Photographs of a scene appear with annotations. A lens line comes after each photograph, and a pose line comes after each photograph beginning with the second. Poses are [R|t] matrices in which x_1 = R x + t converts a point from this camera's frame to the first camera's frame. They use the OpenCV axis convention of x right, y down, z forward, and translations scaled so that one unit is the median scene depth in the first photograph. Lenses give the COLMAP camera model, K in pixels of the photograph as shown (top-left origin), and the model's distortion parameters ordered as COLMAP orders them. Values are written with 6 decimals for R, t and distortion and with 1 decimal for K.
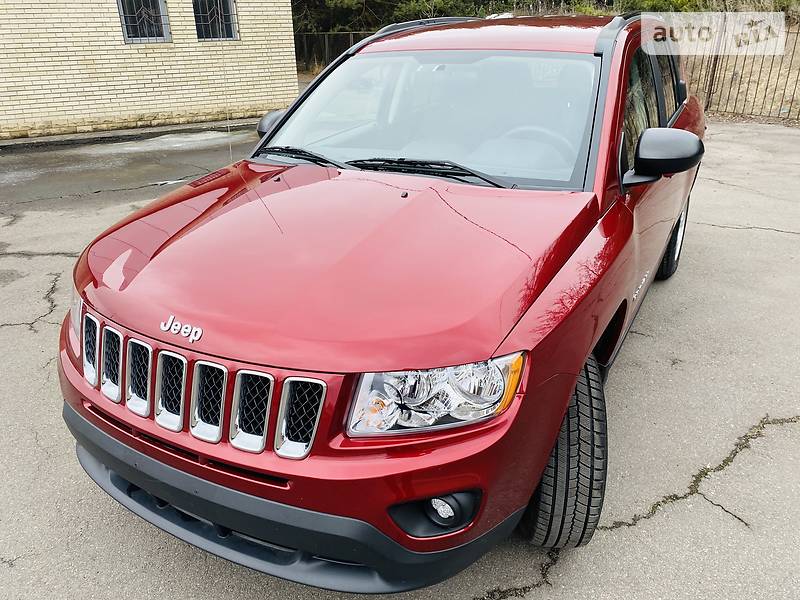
lens RADIAL K [[608.9, 0, 399.9], [0, 608.9, 297.3], [0, 0, 1]] dist [0.015256, -0.006428]
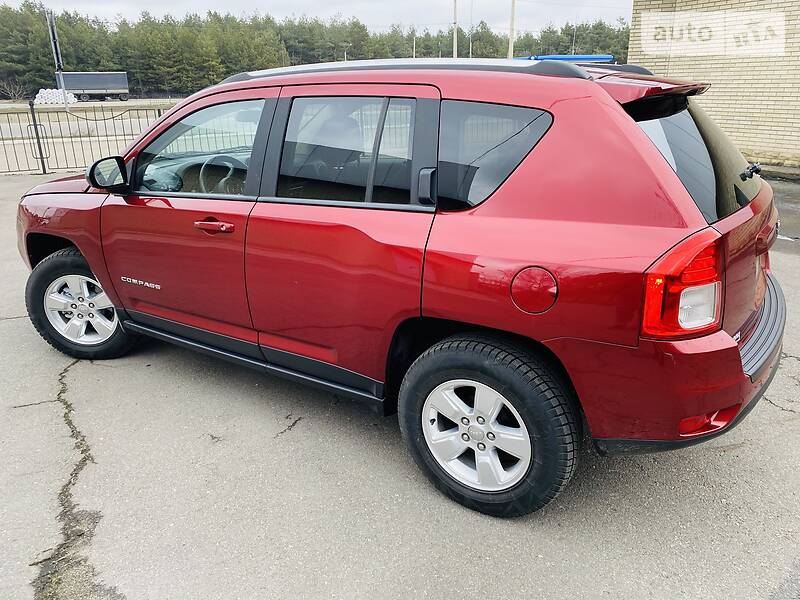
lens RADIAL K [[614.2, 0, 398.1], [0, 614.2, 294.8], [0, 0, 1]] dist [0.008664, -0.007155]
pose [[-0.064967, 0.347595, -0.935391, 1.691359], [-0.384470, 0.856286, 0.344902, -0.698566], [0.920848, 0.382038, 0.078009, 1.519606]]
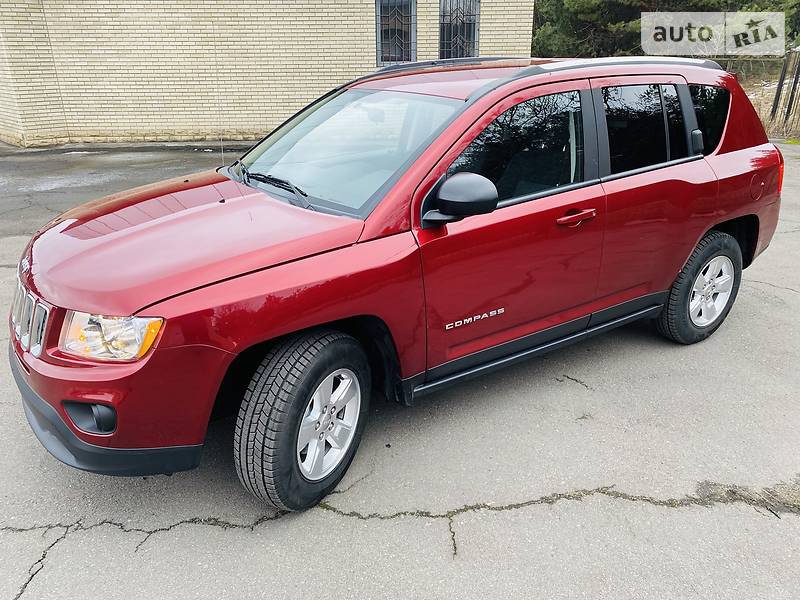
lens RADIAL K [[608.9, 0, 399.9], [0, 608.9, 297.3], [0, 0, 1]] dist [0.015256, -0.006428]
pose [[0.888899, 0.182962, -0.419980, 0.775275], [-0.194970, 0.980701, 0.014579, -0.051112], [0.414542, 0.068924, 0.907416, -0.014564]]
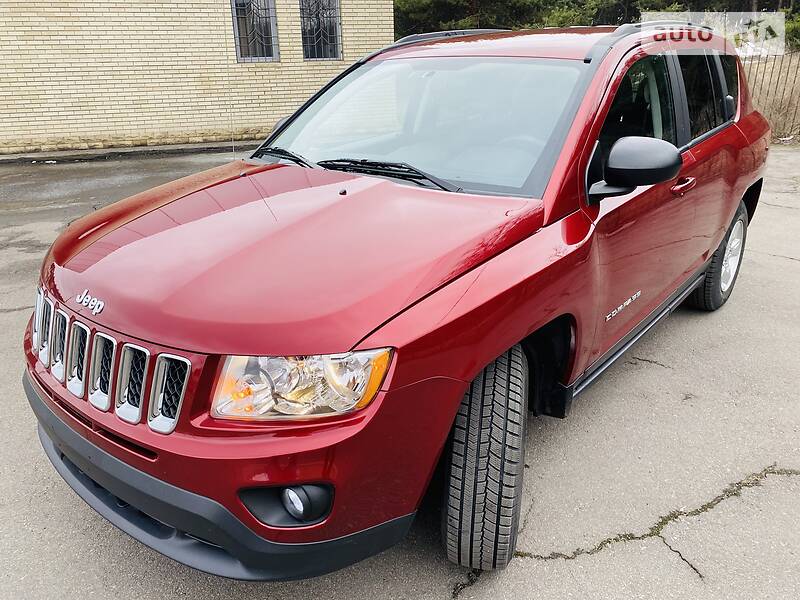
lens RADIAL K [[606.0, 0, 400.0], [0, 606.0, 300.0], [0, 0, 1]] dist [0.012260, 0.000647]
pose [[0.982420, 0.073060, -0.171793, 0.236706], [-0.077871, 0.996733, -0.021423, 0.019084], [0.169666, 0.034424, 0.984900, 0.029159]]
